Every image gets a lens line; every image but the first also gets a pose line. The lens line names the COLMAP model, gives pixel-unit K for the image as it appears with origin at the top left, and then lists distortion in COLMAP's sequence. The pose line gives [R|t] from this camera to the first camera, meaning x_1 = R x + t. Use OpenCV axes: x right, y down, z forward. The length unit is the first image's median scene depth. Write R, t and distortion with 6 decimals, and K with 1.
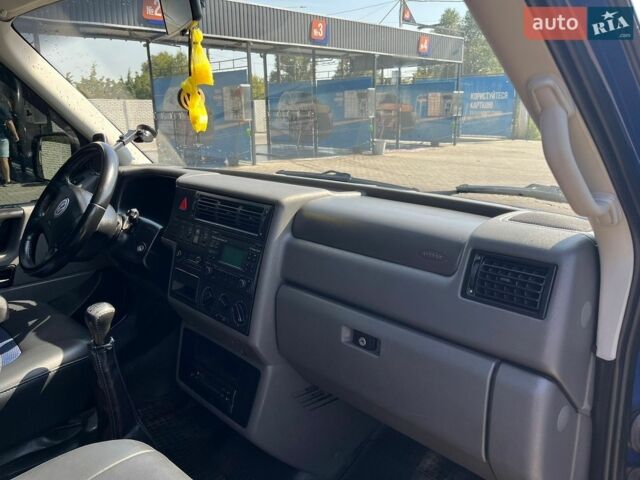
lens RADIAL K [[473.5, 0, 320.0], [0, 473.5, 224.3], [0, 0, 1]] dist [0.001107, -0.004250]
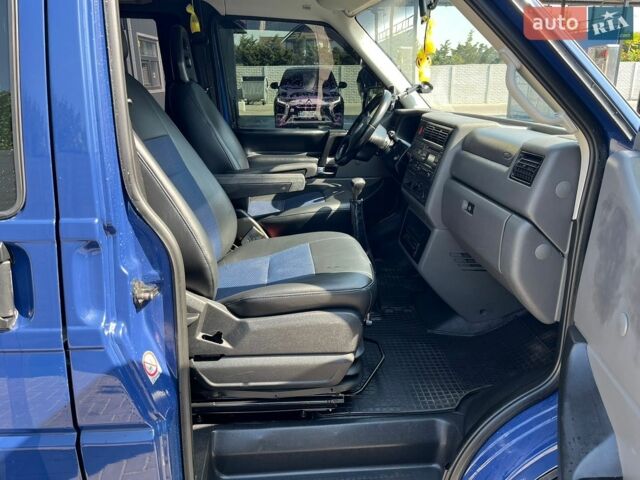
lens RADIAL K [[473.5, 0, 320.0], [0, 473.5, 224.3], [0, 0, 1]] dist [0.001107, -0.004250]
pose [[0.752120, 0.190966, -0.630752, 0.586970], [-0.147531, 0.981595, 0.121268, 0.139862], [0.642301, 0.001848, 0.766450, -0.474383]]
